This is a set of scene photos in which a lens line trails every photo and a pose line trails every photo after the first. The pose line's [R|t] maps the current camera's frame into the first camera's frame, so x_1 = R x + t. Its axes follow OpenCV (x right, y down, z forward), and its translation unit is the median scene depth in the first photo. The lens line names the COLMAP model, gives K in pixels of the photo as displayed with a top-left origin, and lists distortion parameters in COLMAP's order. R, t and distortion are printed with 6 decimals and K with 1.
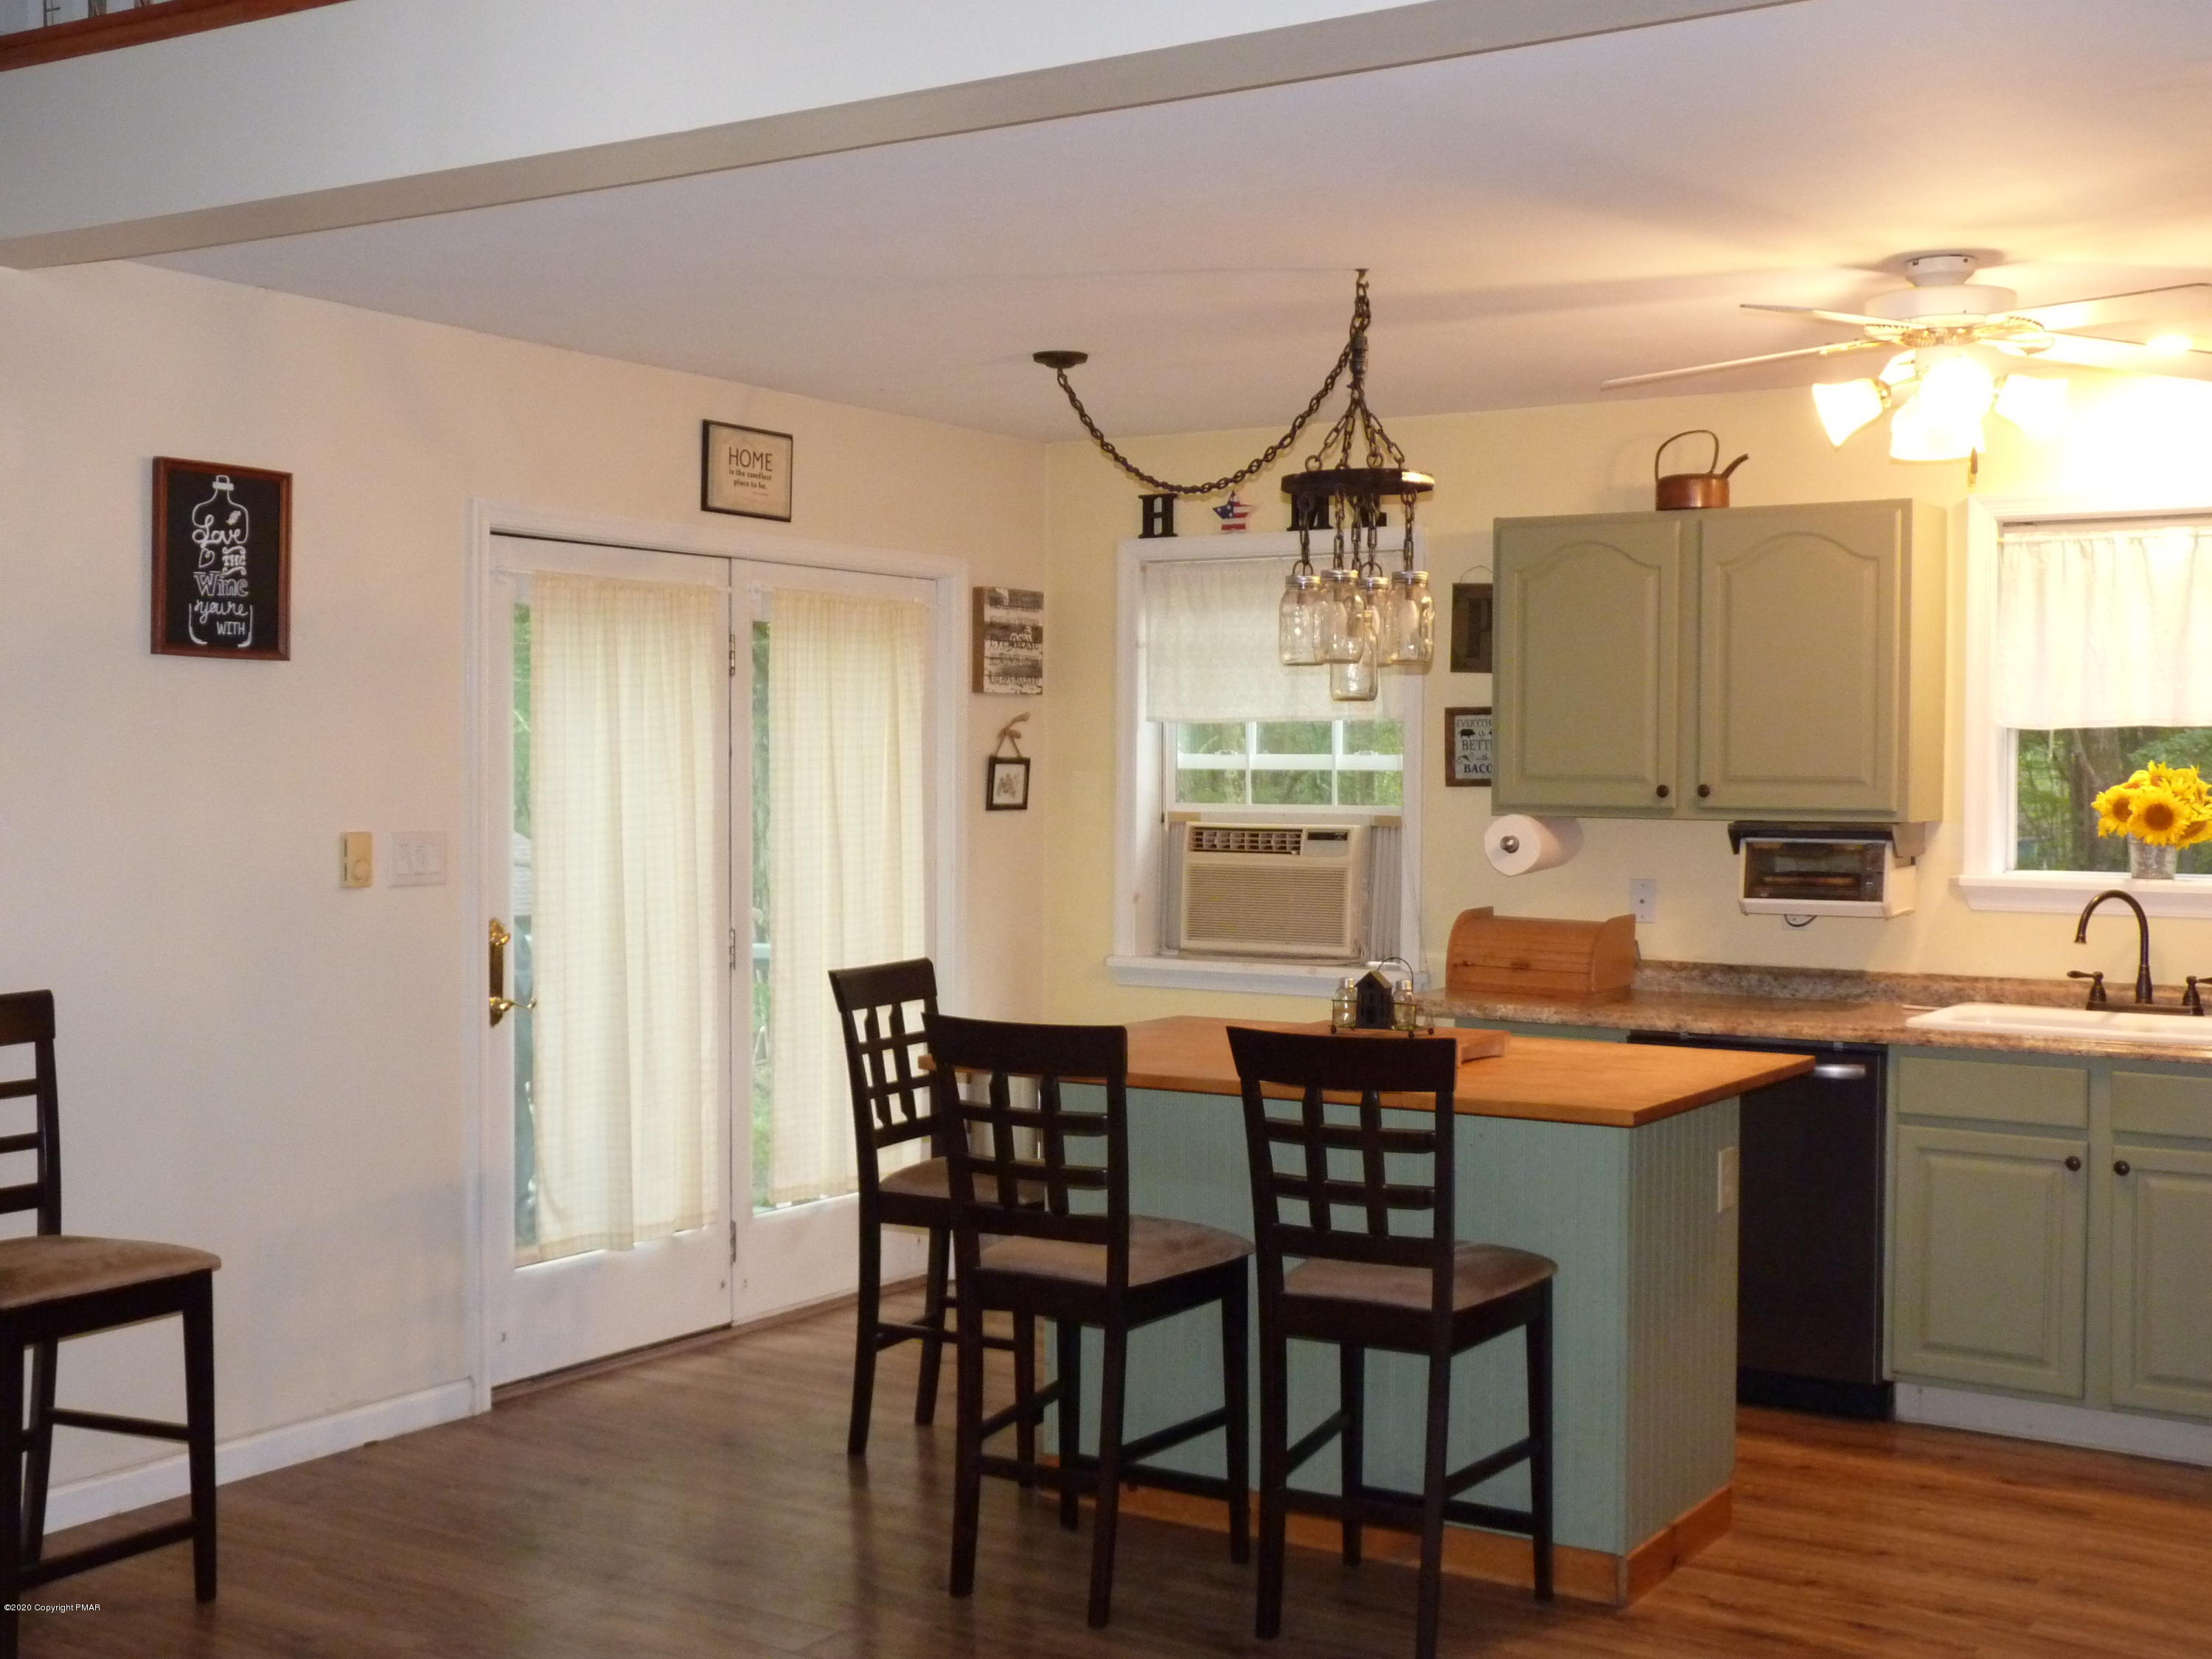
lens RADIAL K [[2547.1, 0, 1103.1], [0, 2547.1, 838.3], [0, 0, 1]] dist [-0.050892, 0.221681]
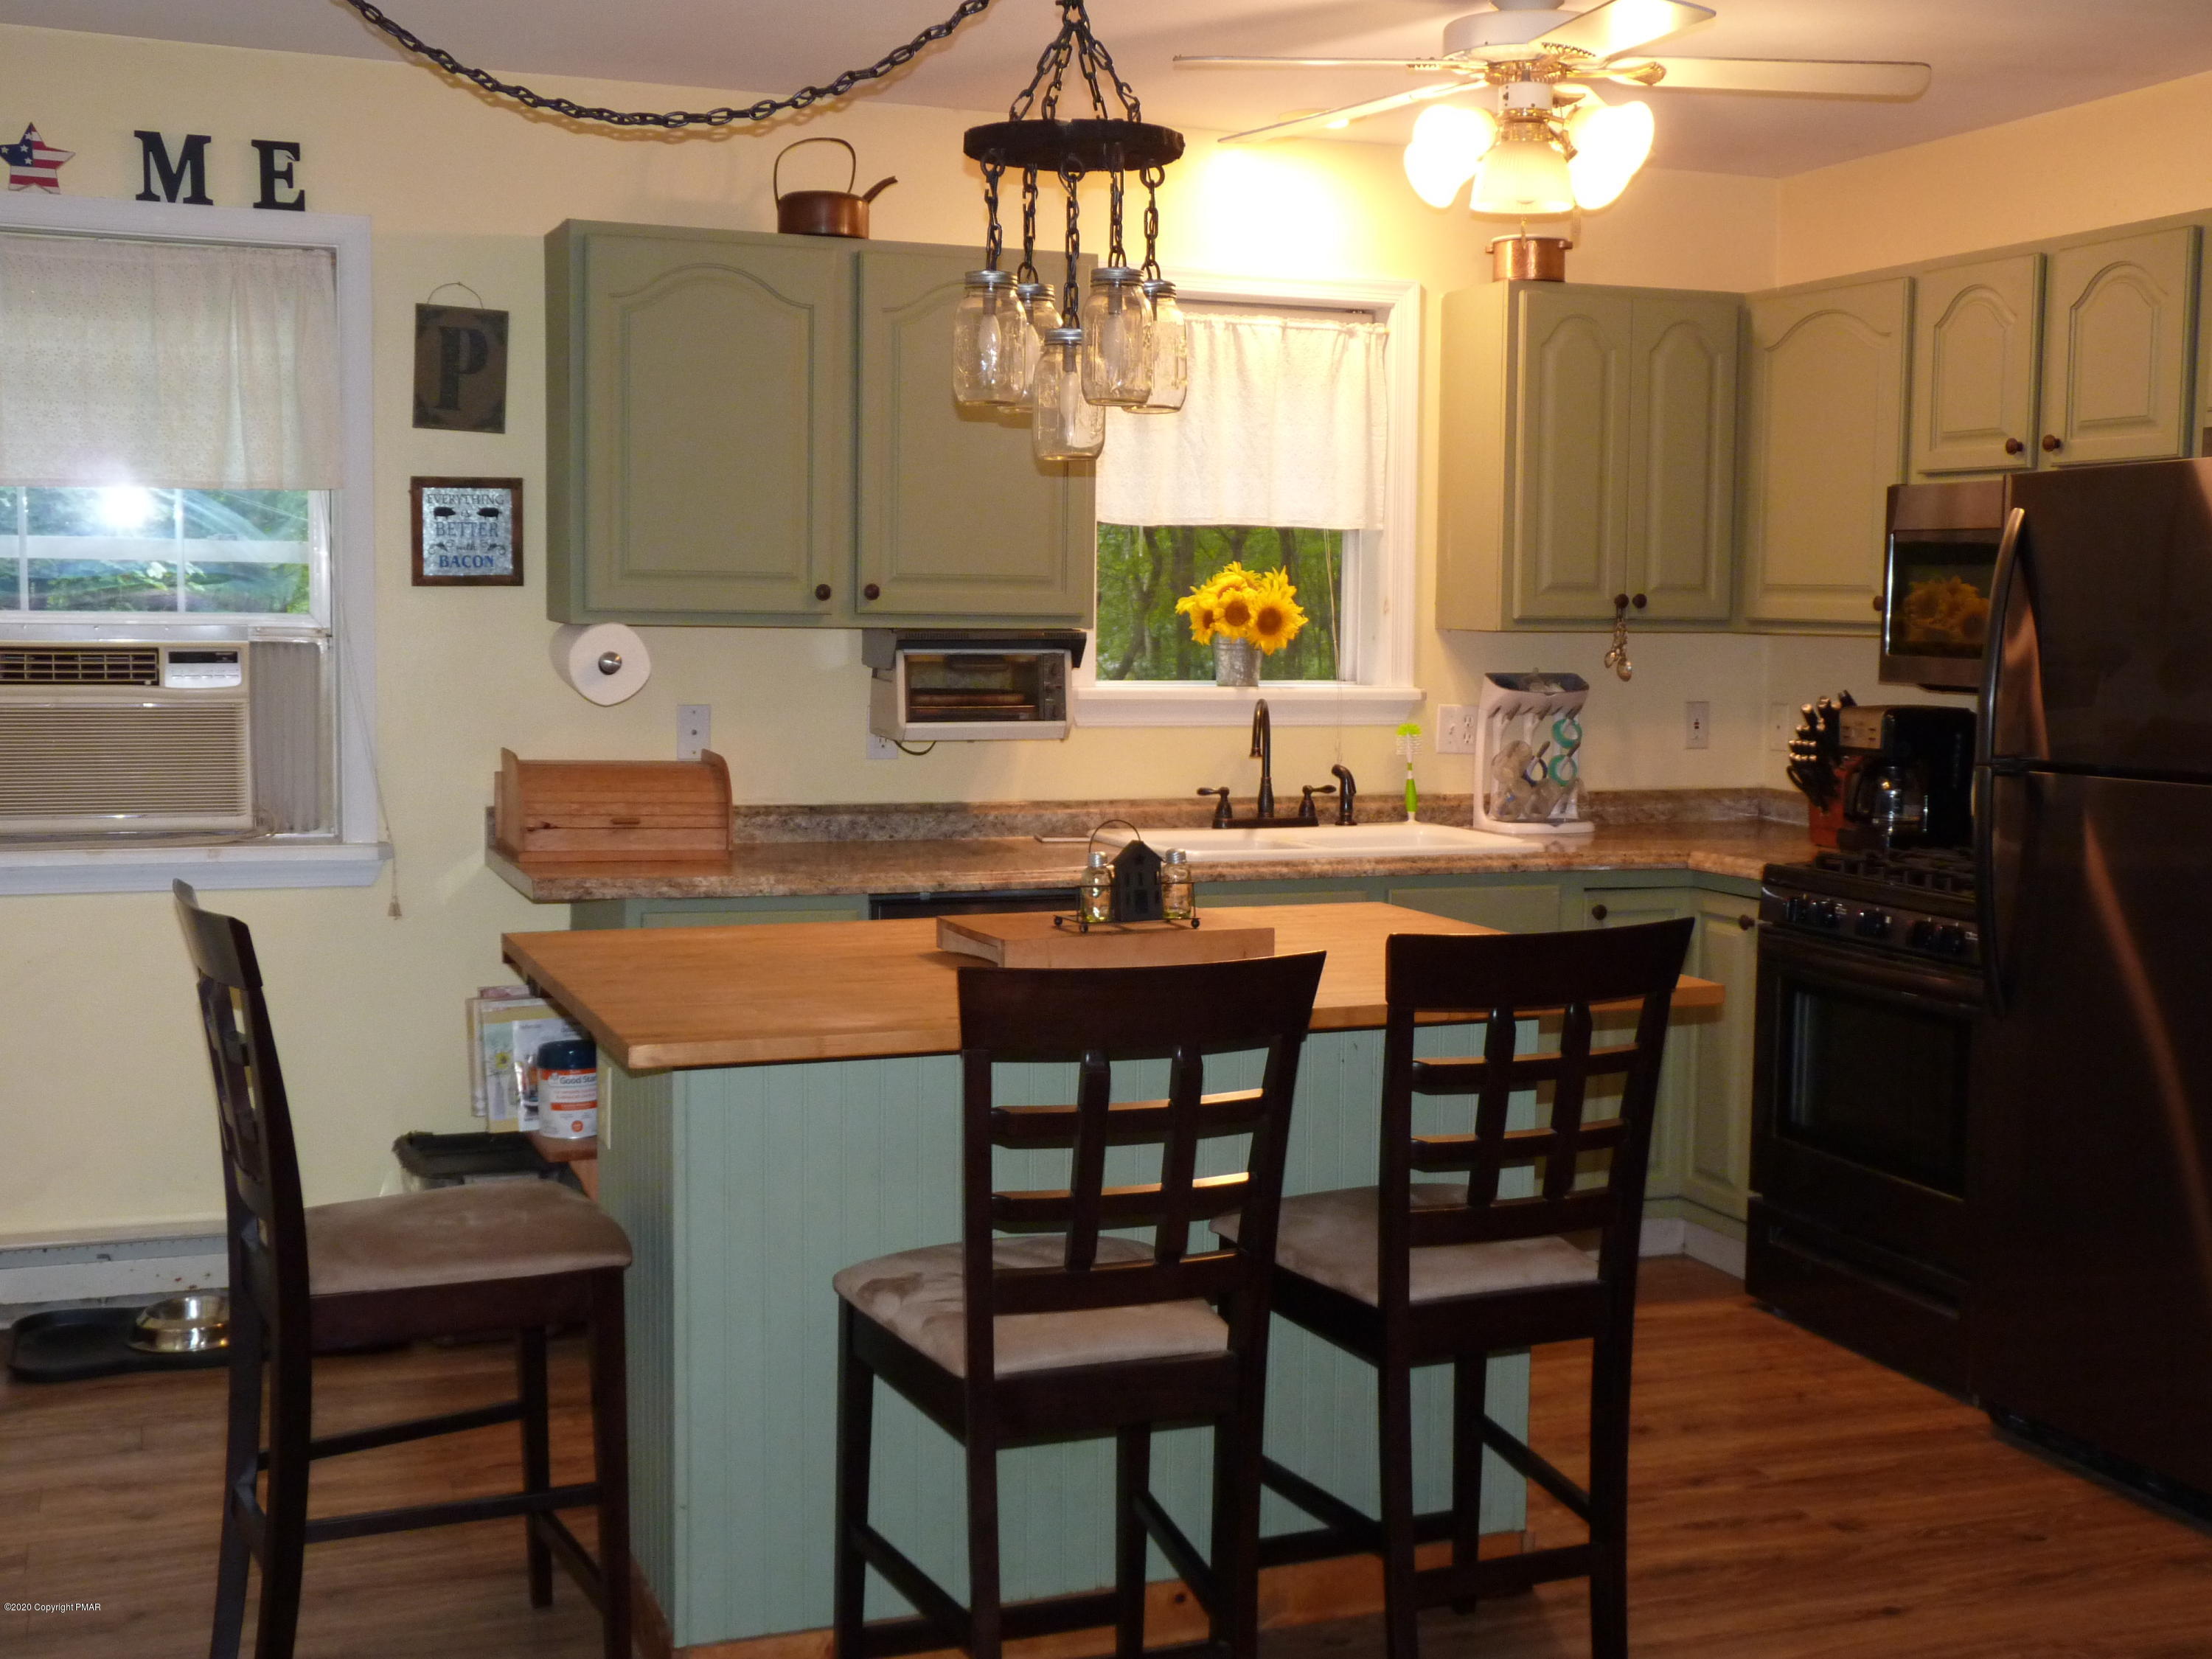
lens RADIAL K [[2545.9, 0, 1106.0], [0, 2545.9, 829.5], [0, 0, 1]] dist [-0.061729, 0.251870]
pose [[0.594204, -0.070299, 0.801236, -0.371890], [0.013035, 0.996884, 0.077798, -0.005319], [-0.804209, -0.035784, 0.593269, 0.457071]]
